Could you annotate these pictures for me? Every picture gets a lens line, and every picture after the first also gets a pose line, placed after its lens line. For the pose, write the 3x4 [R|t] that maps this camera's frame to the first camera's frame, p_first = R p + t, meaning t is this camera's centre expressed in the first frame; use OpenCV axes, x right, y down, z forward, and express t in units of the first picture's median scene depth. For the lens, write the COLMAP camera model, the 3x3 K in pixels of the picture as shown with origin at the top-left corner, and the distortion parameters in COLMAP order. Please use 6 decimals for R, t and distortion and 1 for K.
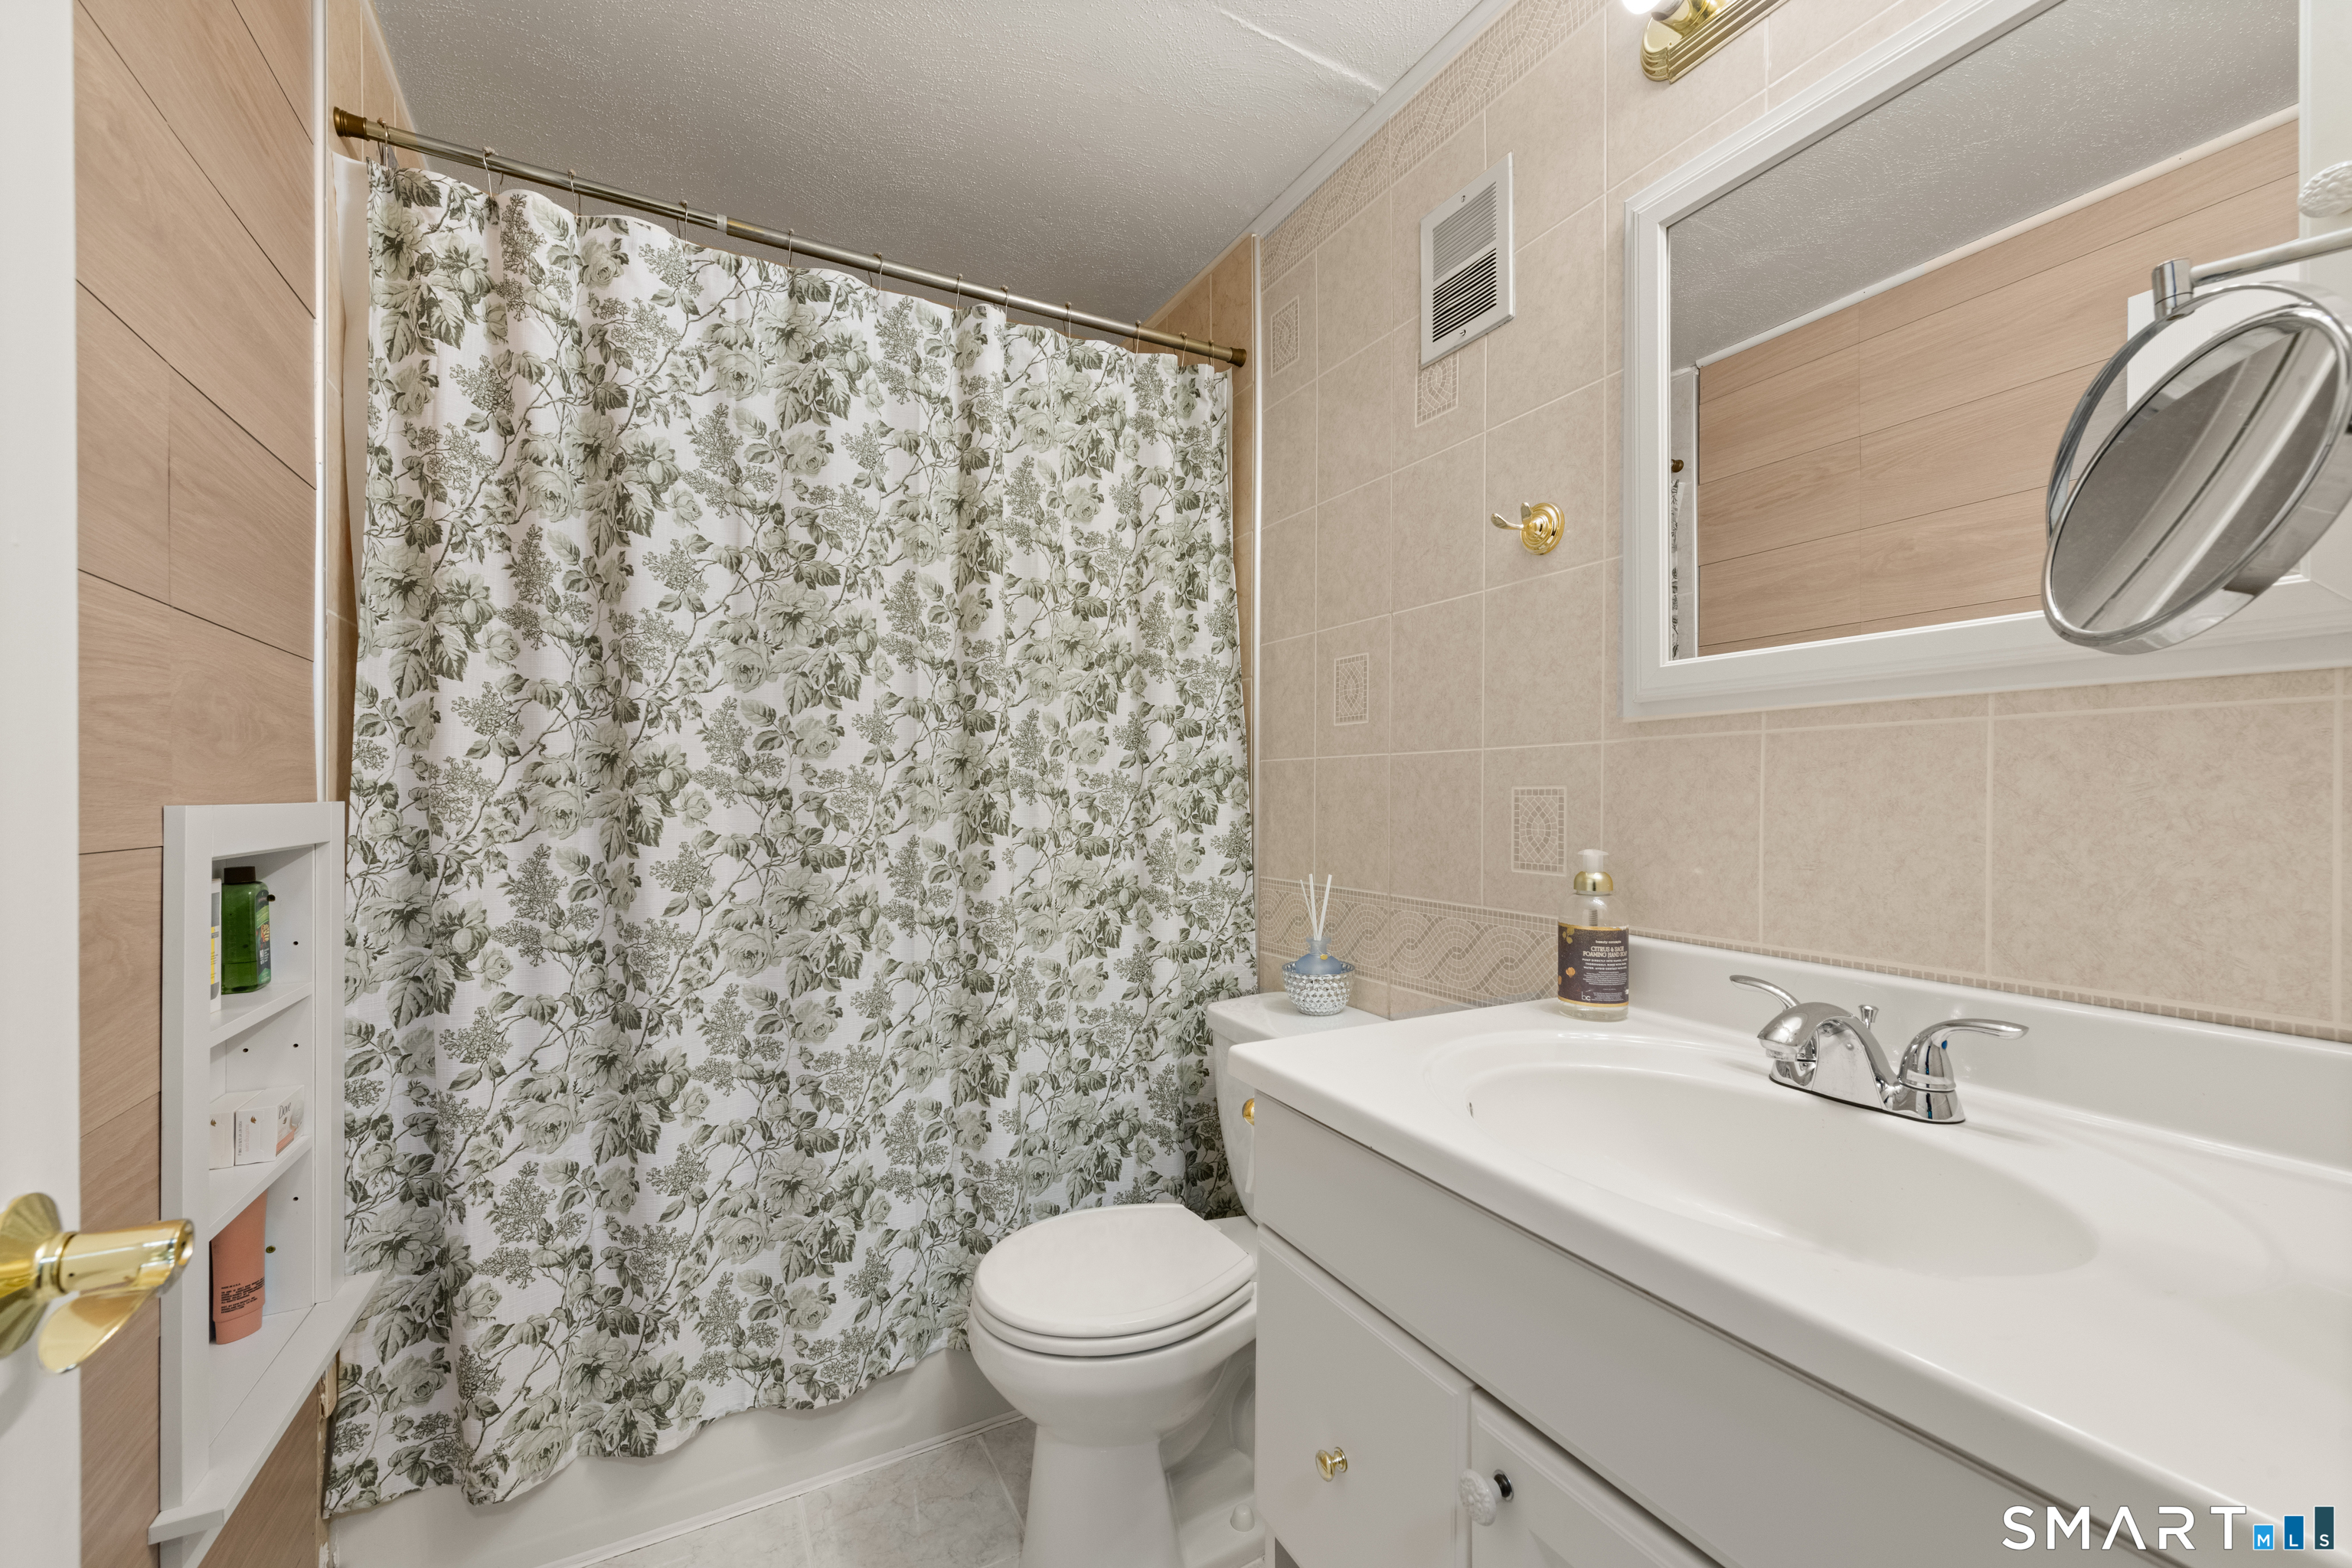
lens RADIAL K [[931.8, 0, 1181.2], [0, 931.8, 801.9], [0, 0, 1]] dist [0.012107, -0.004521]
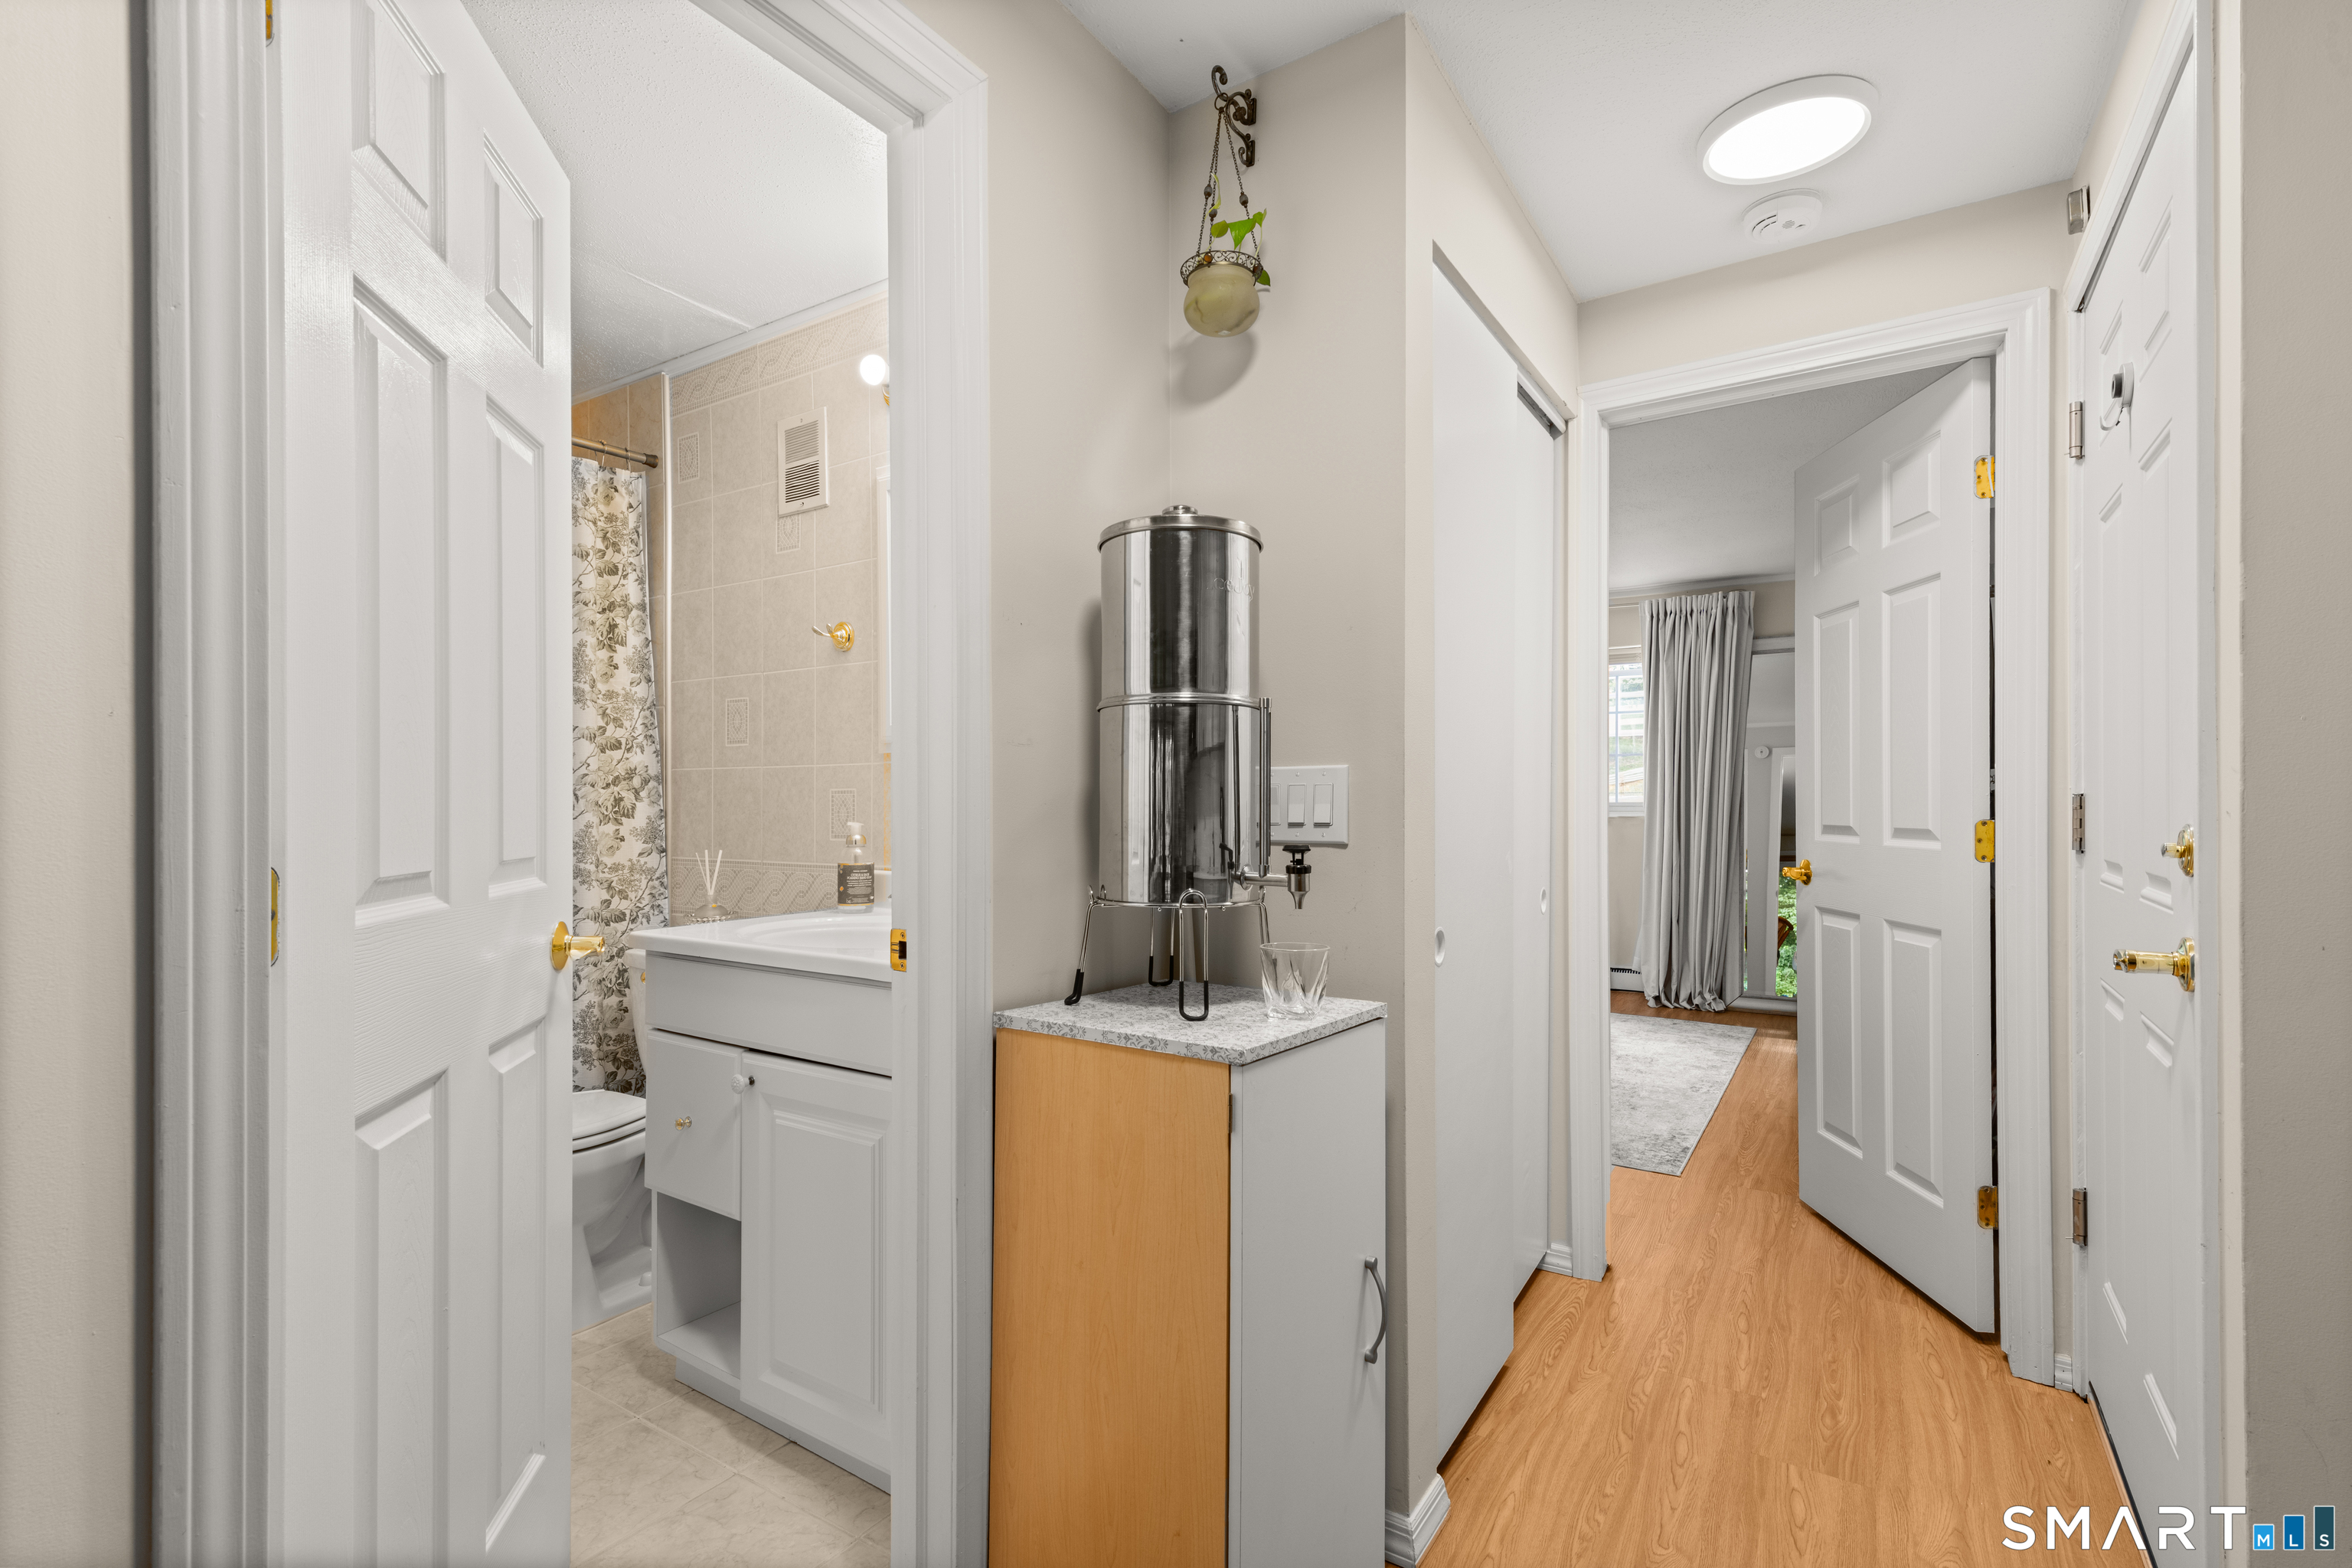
lens RADIAL K [[1063.7, 0, 1178.0], [0, 1063.7, 801.4], [0, 0, 1]] dist [0.019963, -0.006373]
pose [[0.884959, -0.002448, 0.465662, 0.019773], [0.006763, 0.999948, -0.007597, 0.023838], [-0.465619, 0.009872, 0.884930, -0.919593]]
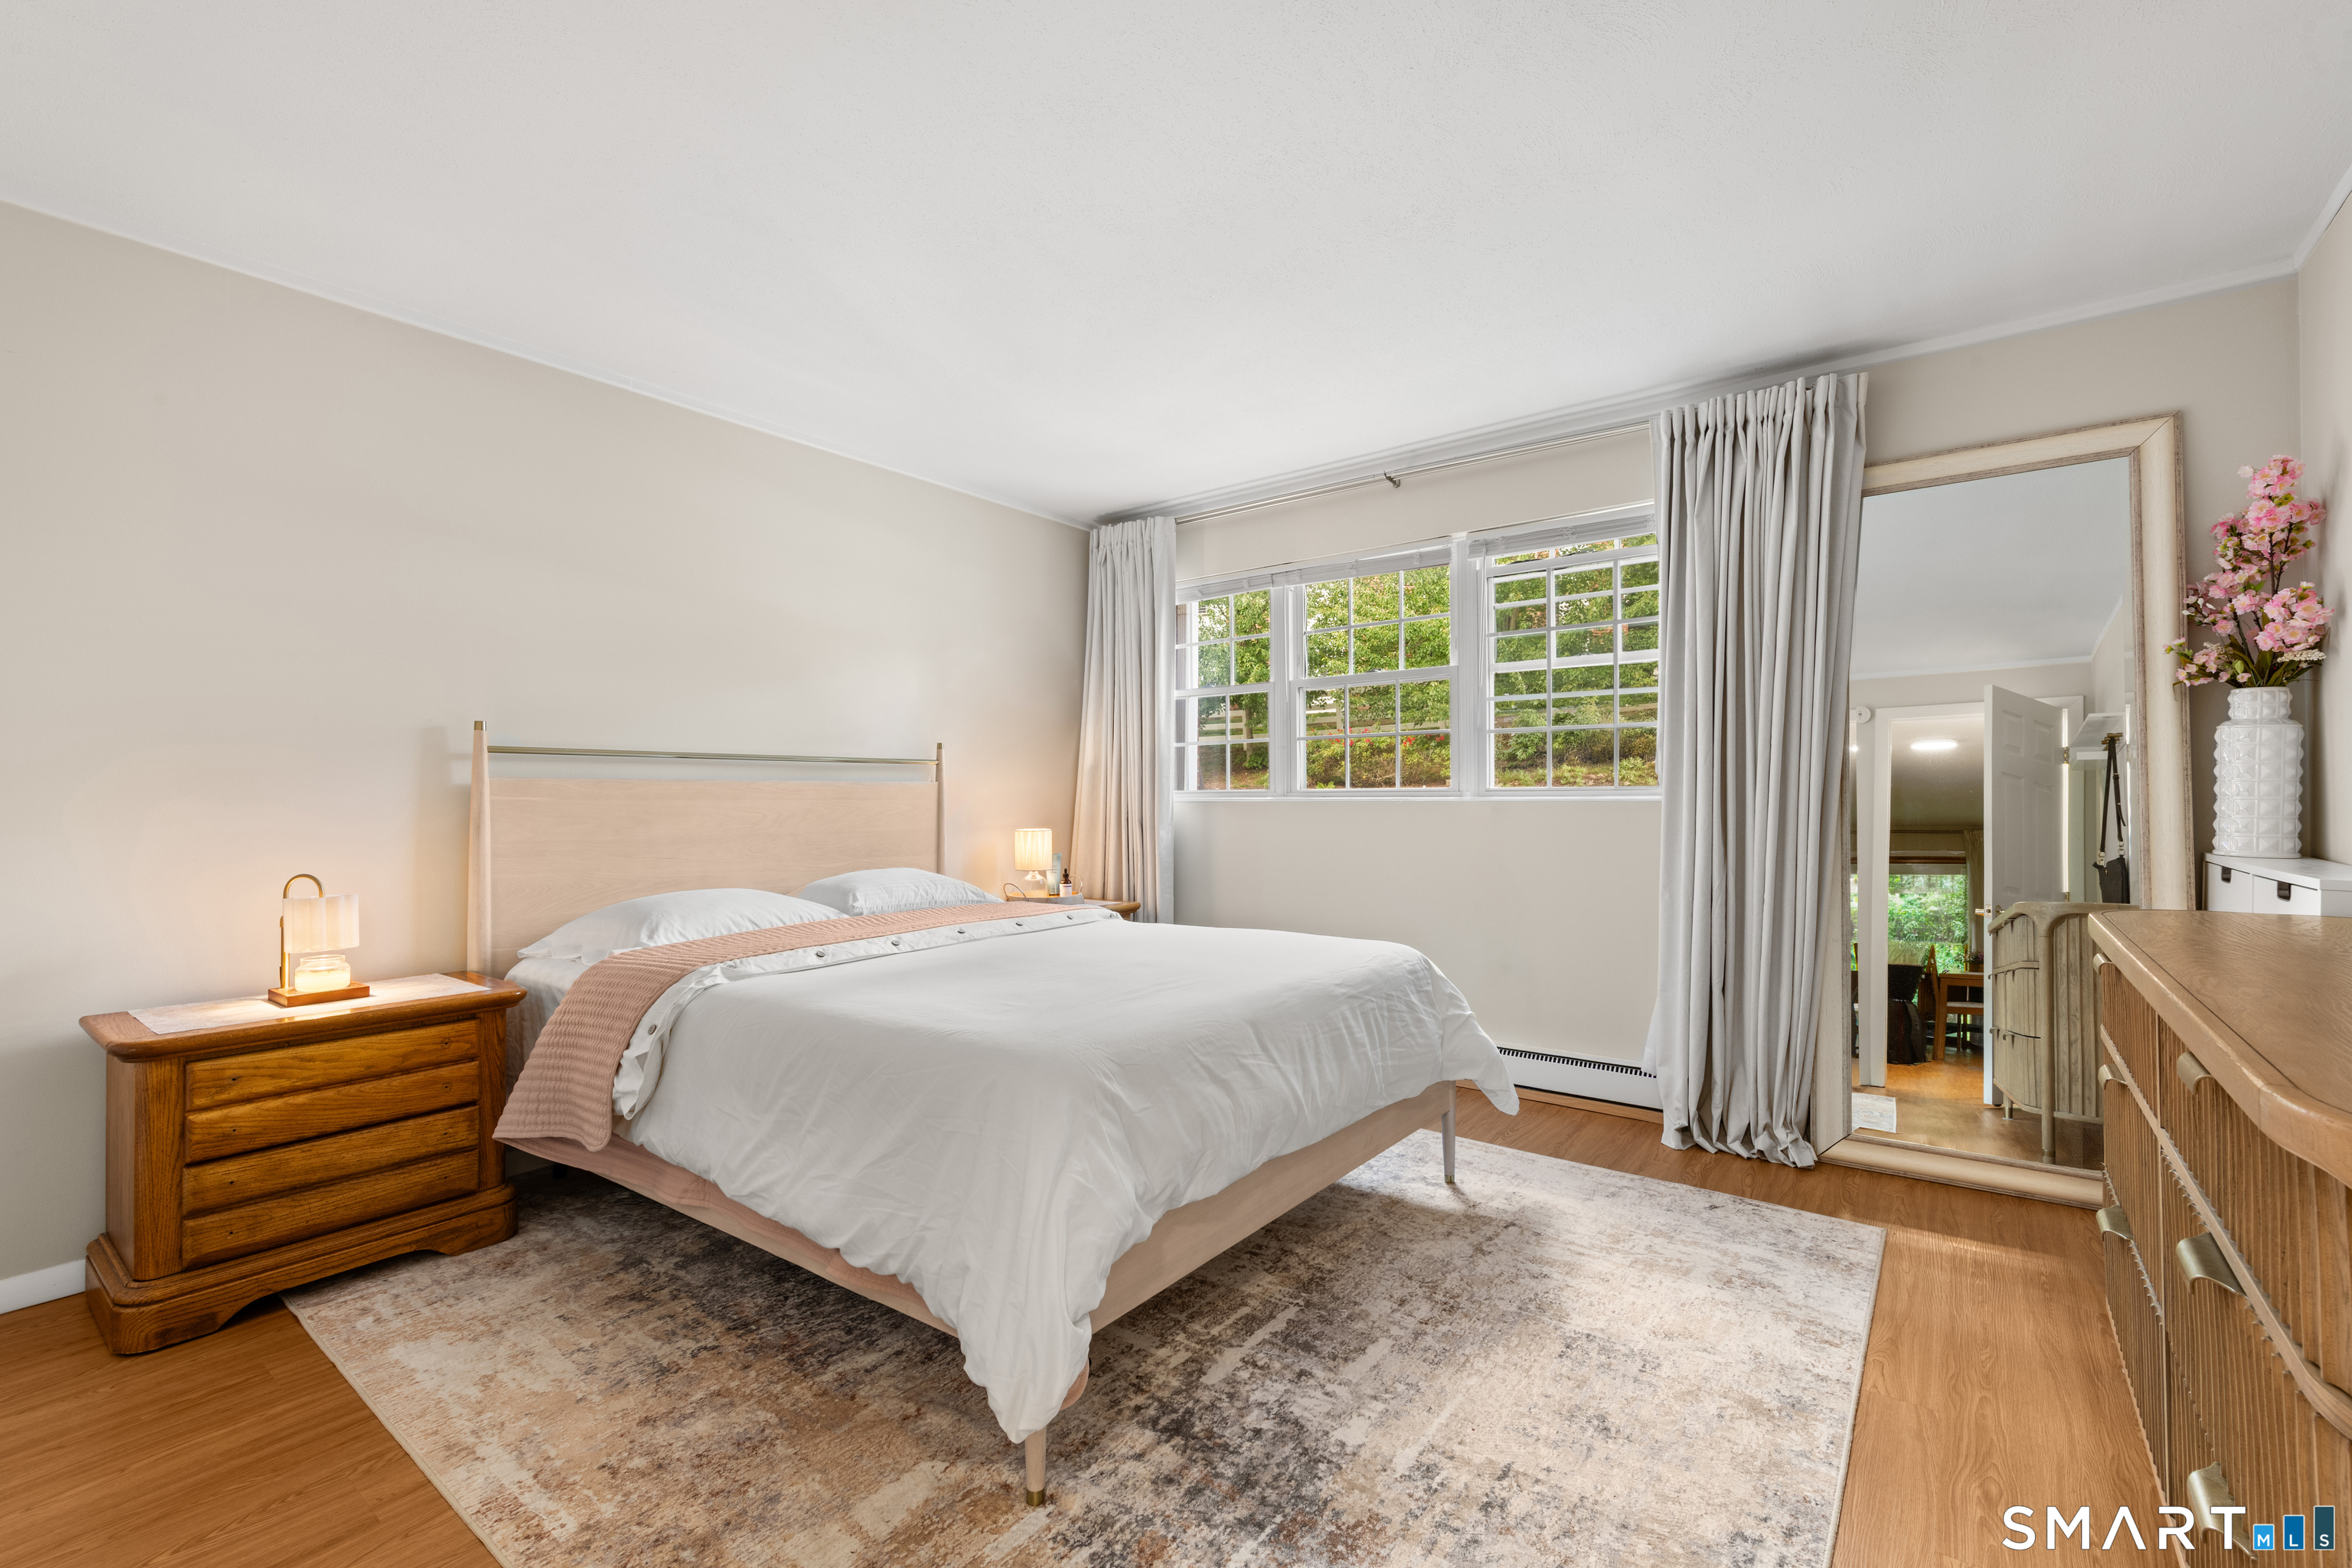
lens RADIAL K [[1063.7, 0, 1153.1], [0, 1063.7, 782.7], [0, 0, 1]] dist [0.019963, -0.006373]
pose [[0.914596, 0.005184, 0.404336, 1.628319], [0.004557, 0.999722, -0.023124, 0.078690], [-0.404343, 0.022992, 0.914318, 0.245526]]
